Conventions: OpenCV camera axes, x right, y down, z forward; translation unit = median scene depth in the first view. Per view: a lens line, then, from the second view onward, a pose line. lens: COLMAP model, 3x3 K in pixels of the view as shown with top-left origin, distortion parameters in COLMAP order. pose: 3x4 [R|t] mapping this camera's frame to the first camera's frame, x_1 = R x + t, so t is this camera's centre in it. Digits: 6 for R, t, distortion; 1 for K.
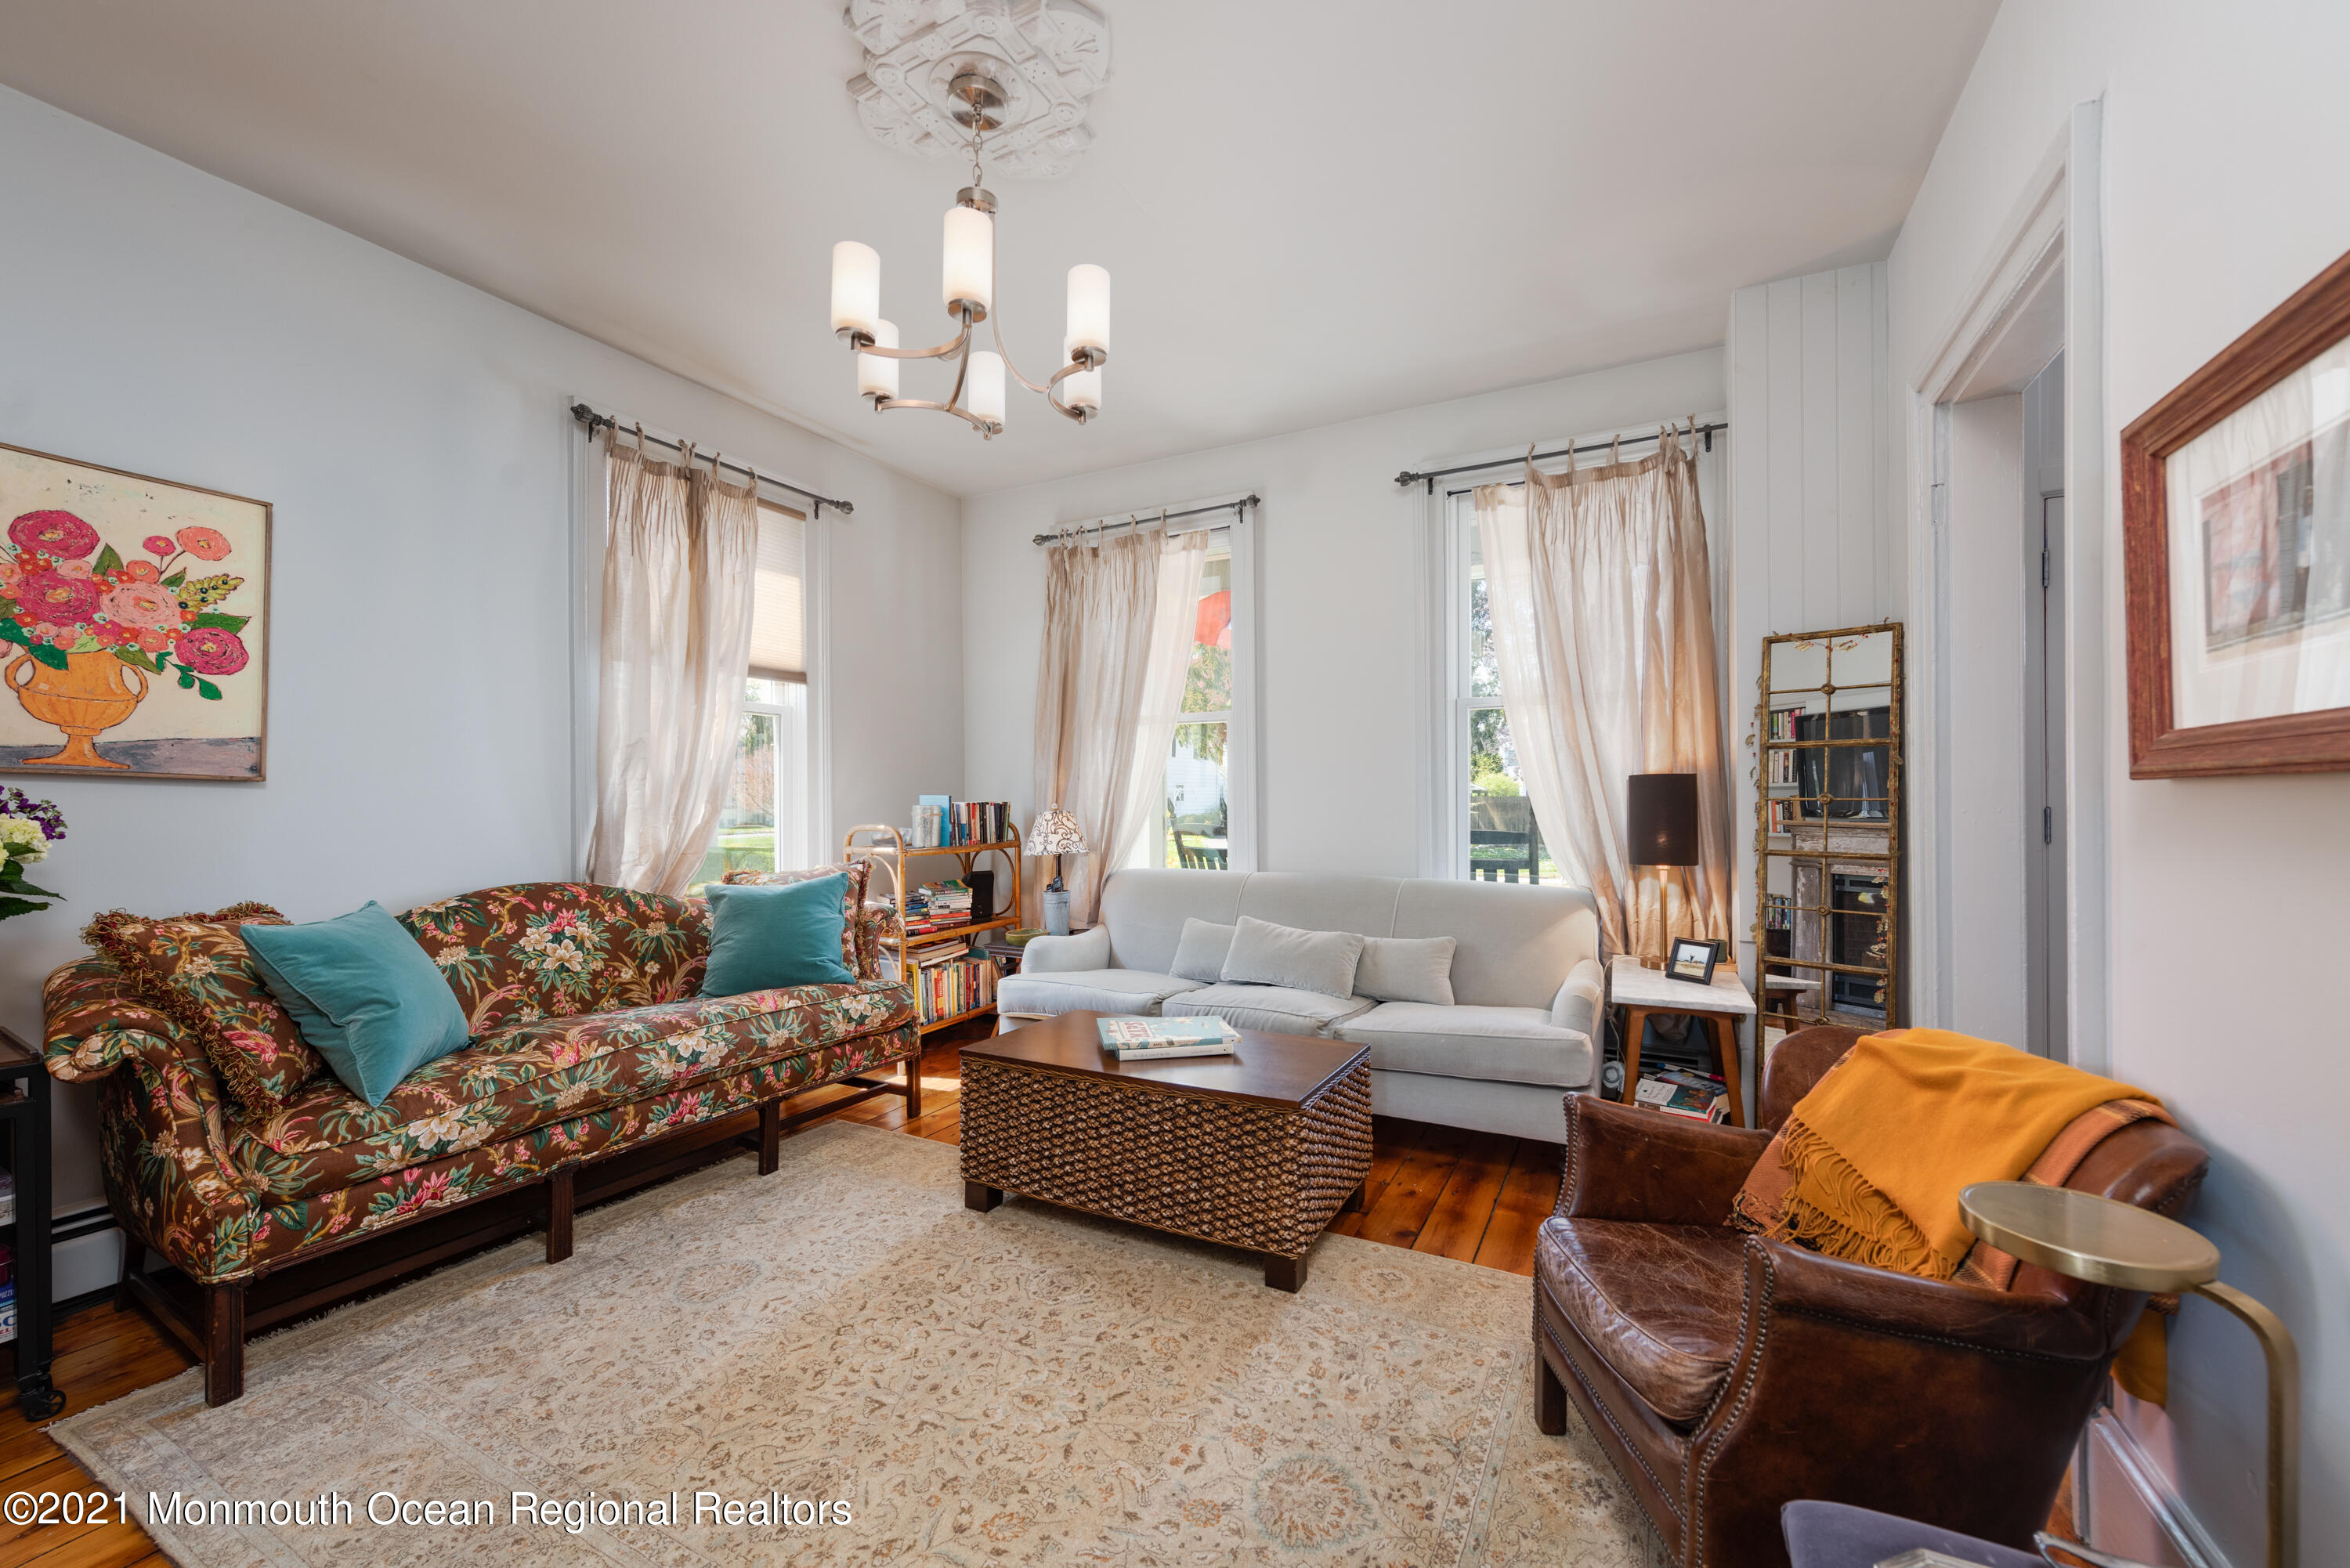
lens RADIAL K [[923.9, 0, 1175.0], [0, 923.9, 790.7], [0, 0, 1]] dist [0.008637, -0.002079]
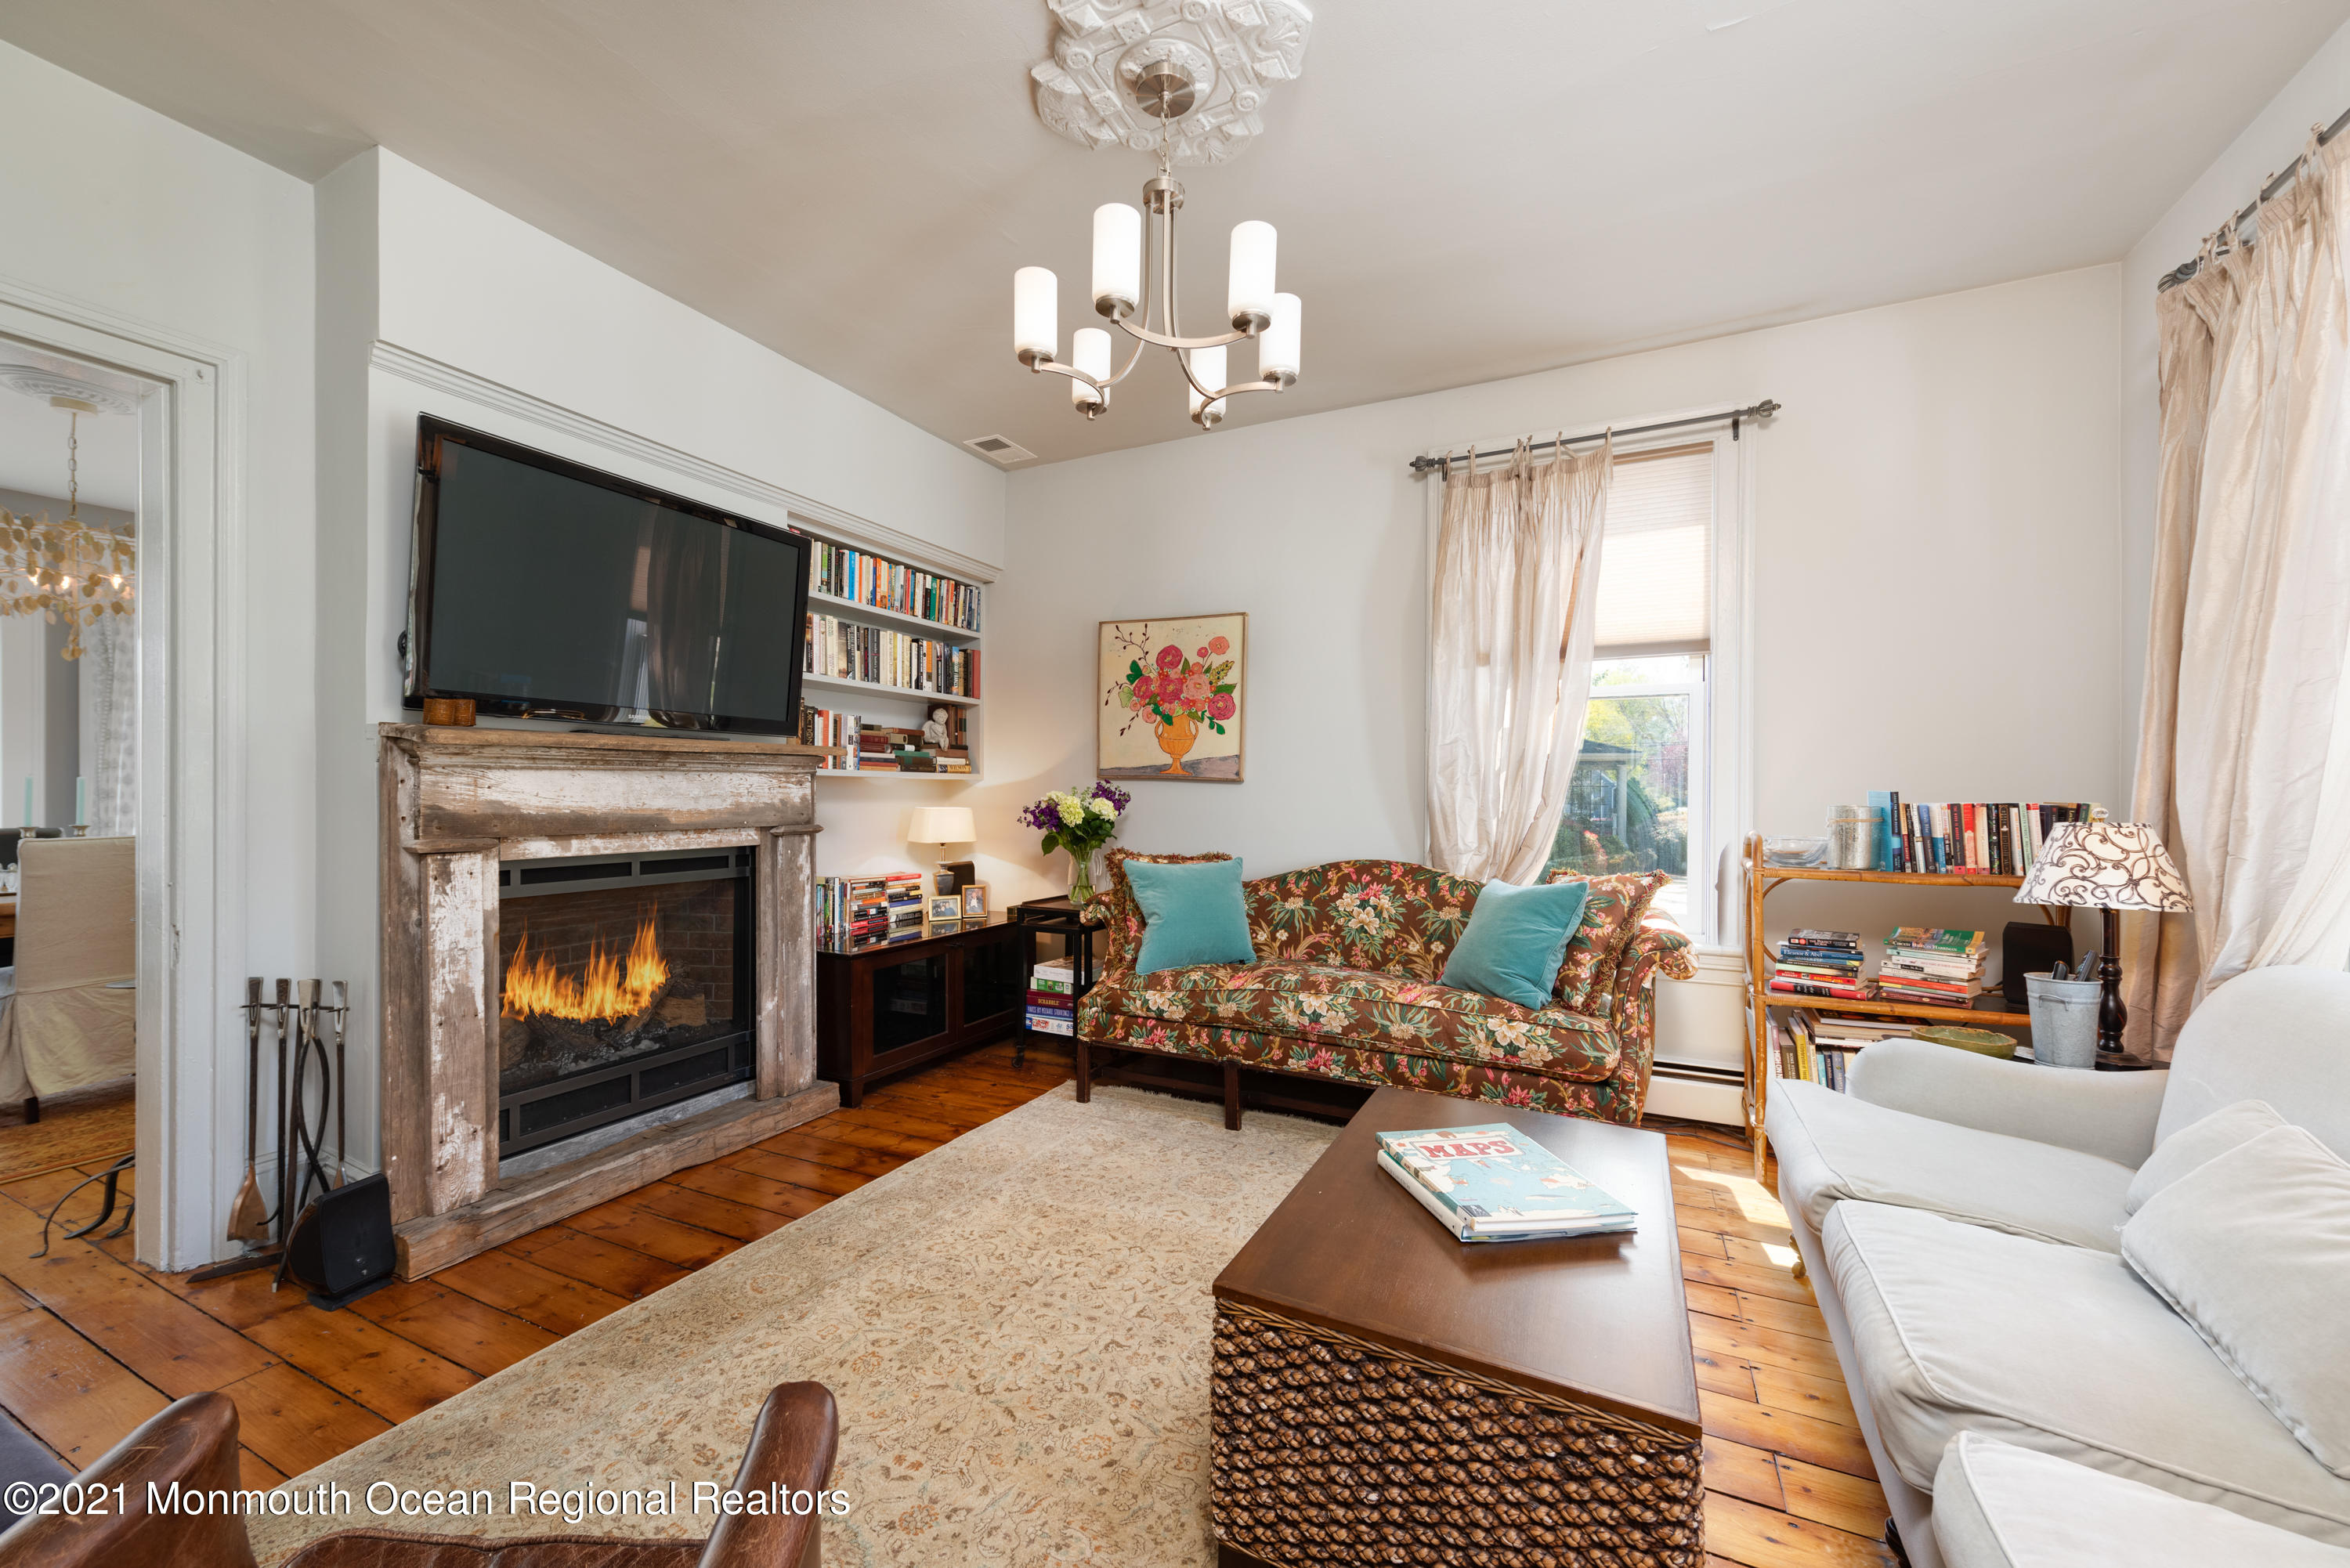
lens RADIAL K [[923.9, 0, 1177.3], [0, 923.9, 790.9], [0, 0, 1]] dist [0.008637, -0.002079]
pose [[0.014156, 0.003188, -0.999895, 0.599735], [0.002817, 0.999991, 0.003228, 0.001602], [0.999896, -0.002863, 0.014147, 0.771699]]
